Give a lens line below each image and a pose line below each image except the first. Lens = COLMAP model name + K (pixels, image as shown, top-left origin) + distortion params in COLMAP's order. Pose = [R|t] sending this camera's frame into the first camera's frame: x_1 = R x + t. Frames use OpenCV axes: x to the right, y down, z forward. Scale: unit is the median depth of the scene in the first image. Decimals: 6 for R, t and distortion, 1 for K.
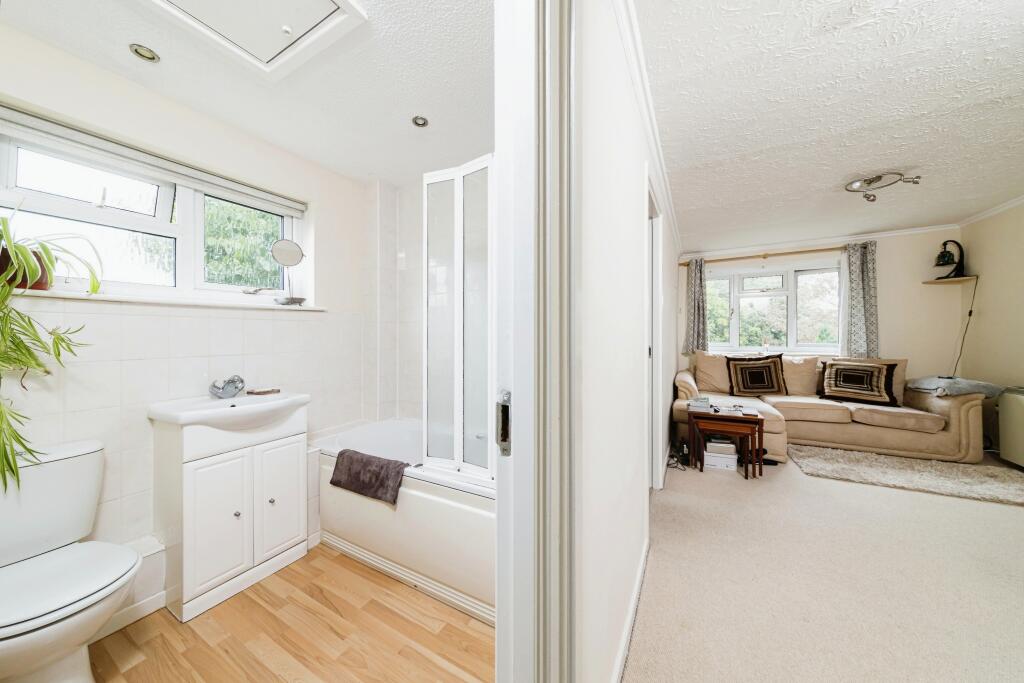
lens RADIAL K [[334.0, 0, 512.0], [0, 334.0, 339.5], [0, 0, 1]] dist [0.001039, 0.000191]
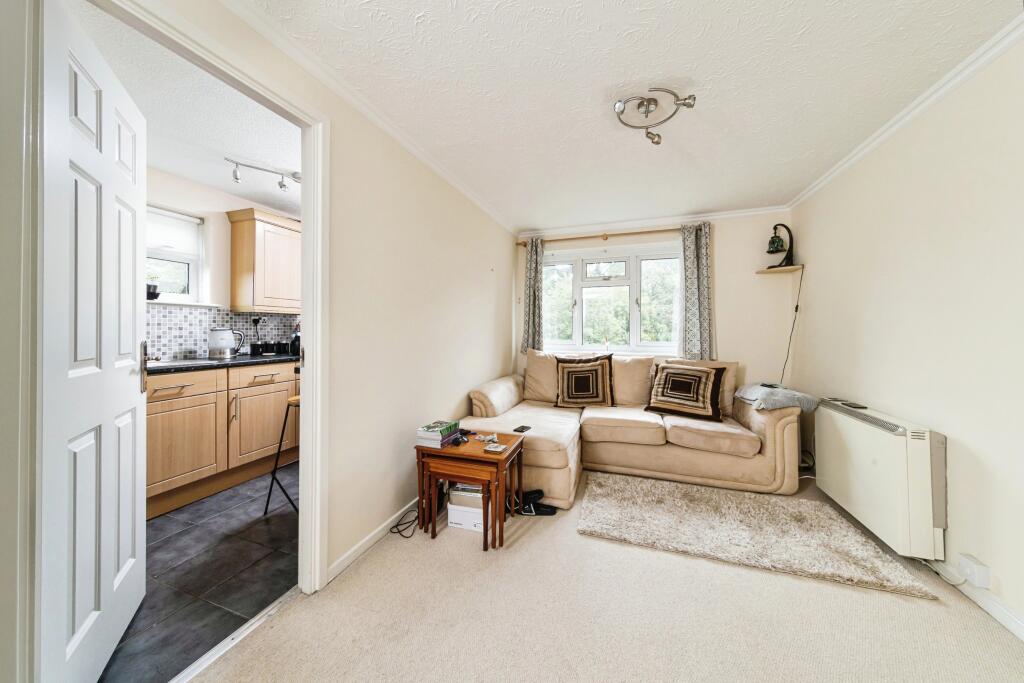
lens RADIAL K [[334.2, 0, 512.4], [0, 334.2, 331.7], [0, 0, 1]] dist [0.000991, 0.000105]
pose [[0.987198, 0.011167, 0.159110, 0.479301], [-0.010017, 0.999918, -0.008023, -0.004422], [-0.159186, 0.006327, 0.987228, 0.254118]]
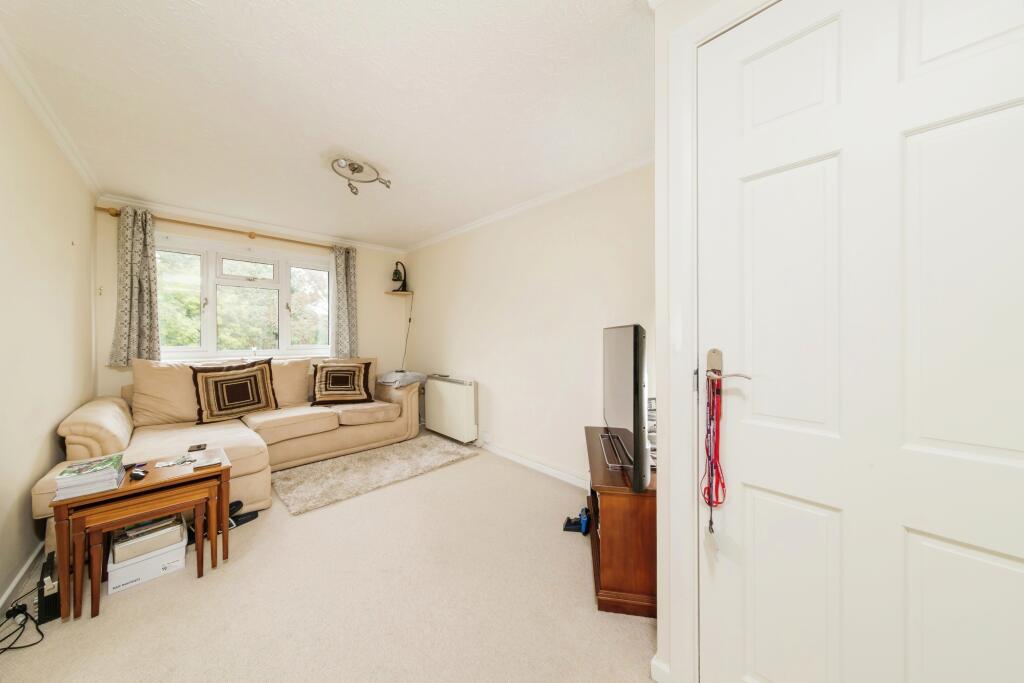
lens RADIAL K [[334.0, 0, 512.0], [0, 334.0, 339.5], [0, 0, 1]] dist [0.001039, 0.000191]
pose [[0.293250, -0.002027, 0.956034, 0.220594], [0.005621, 0.999984, 0.000396, -0.000670], [-0.956019, 0.005258, 0.293257, 0.219012]]
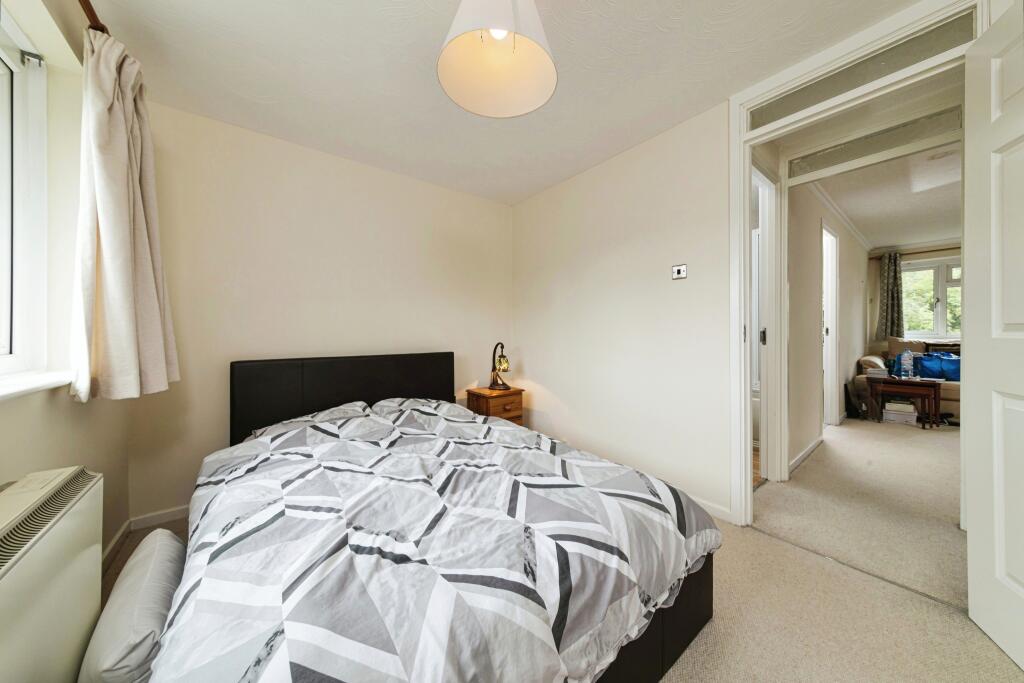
lens RADIAL K [[334.0, 0, 512.0], [0, 334.0, 339.5], [0, 0, 1]] dist [0.001039, 0.000191]
pose [[0.921637, 0.001142, -0.388051, -0.200979], [-0.000229, 0.999997, 0.002401, 0.047643], [0.388053, -0.002124, 0.921635, -0.610486]]
